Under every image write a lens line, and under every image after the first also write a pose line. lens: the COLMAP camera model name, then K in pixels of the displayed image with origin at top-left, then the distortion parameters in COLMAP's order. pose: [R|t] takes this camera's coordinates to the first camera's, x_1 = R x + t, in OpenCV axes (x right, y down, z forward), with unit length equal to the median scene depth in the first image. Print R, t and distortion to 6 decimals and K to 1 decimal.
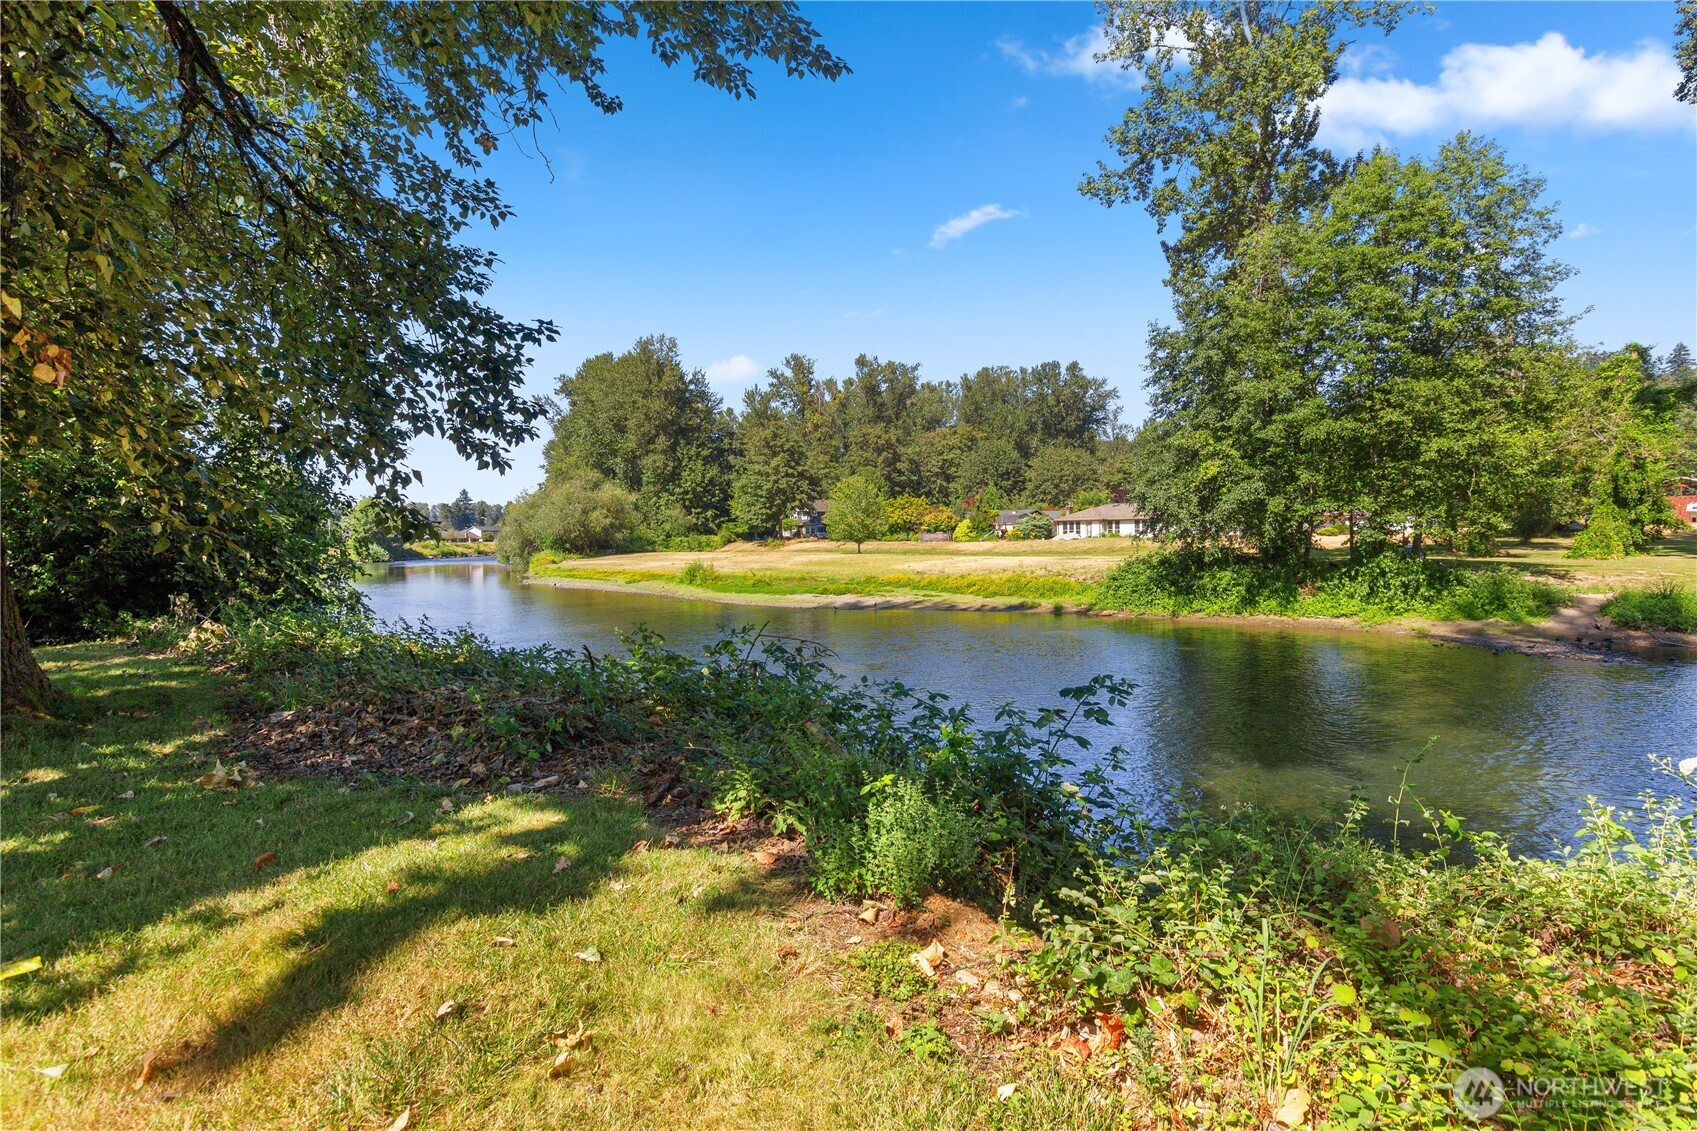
lens RADIAL K [[860.1, 0, 851.1], [0, 860.1, 570.0], [0, 0, 1]] dist [-0.006341, 0.003910]
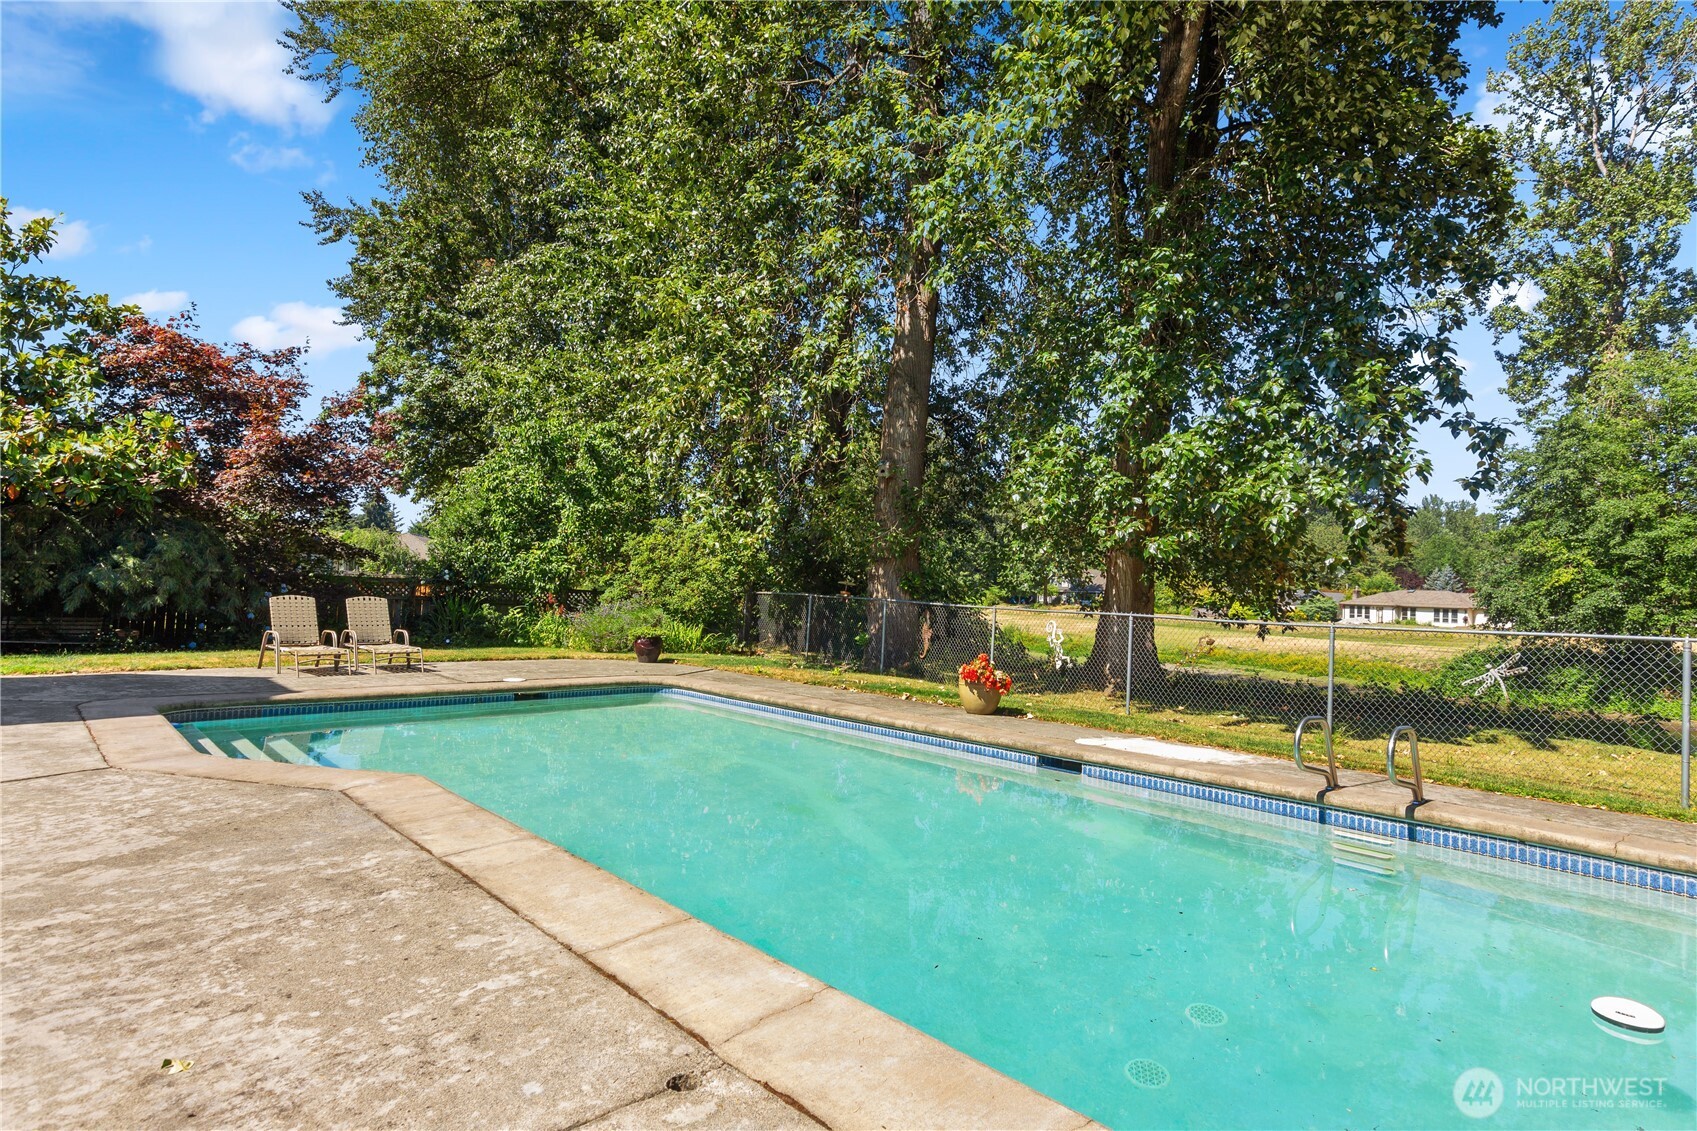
lens RADIAL K [[860.1, 0, 851.1], [0, 860.1, 570.0], [0, 0, 1]] dist [-0.006341, 0.003910]
pose [[0.966973, 0.049653, -0.249995, -0.146484], [-0.066651, 0.995972, -0.059987, 0.001561], [0.246010, 0.074668, 0.966387, -0.221743]]
